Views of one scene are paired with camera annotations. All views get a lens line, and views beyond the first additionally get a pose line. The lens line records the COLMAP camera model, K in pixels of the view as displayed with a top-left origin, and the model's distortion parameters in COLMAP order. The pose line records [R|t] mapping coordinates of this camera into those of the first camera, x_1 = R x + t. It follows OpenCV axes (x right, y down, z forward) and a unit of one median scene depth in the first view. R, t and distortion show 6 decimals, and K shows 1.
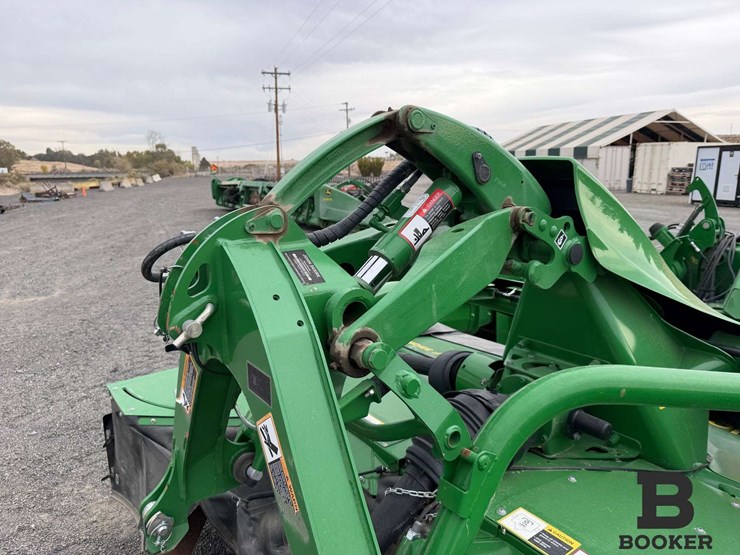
lens RADIAL K [[539.3, 0, 372.4], [0, 539.3, 289.2], [0, 0, 1]] dist [0.086370, -0.121567]
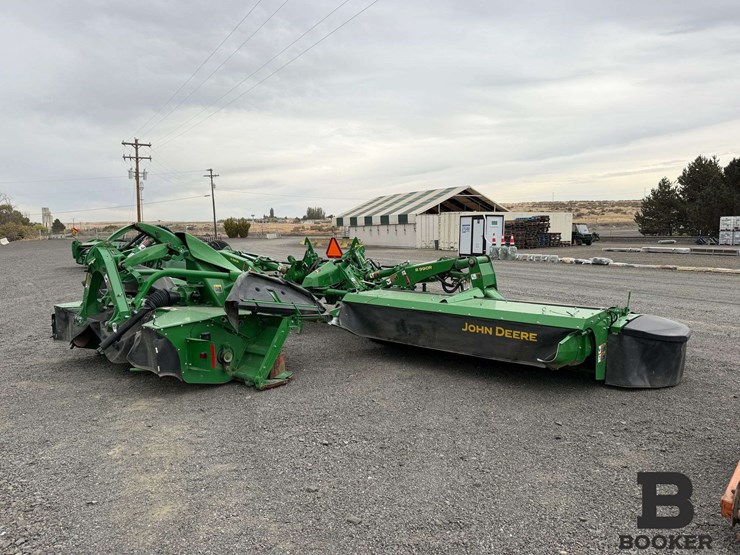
lens RADIAL K [[539.3, 0, 372.4], [0, 539.3, 289.2], [0, 0, 1]] dist [0.086370, -0.121567]
pose [[0.974297, -0.027091, 0.223631, 0.036811], [0.051607, 0.993183, -0.104521, 0.032551], [-0.219274, 0.113375, 0.969054, -0.152877]]
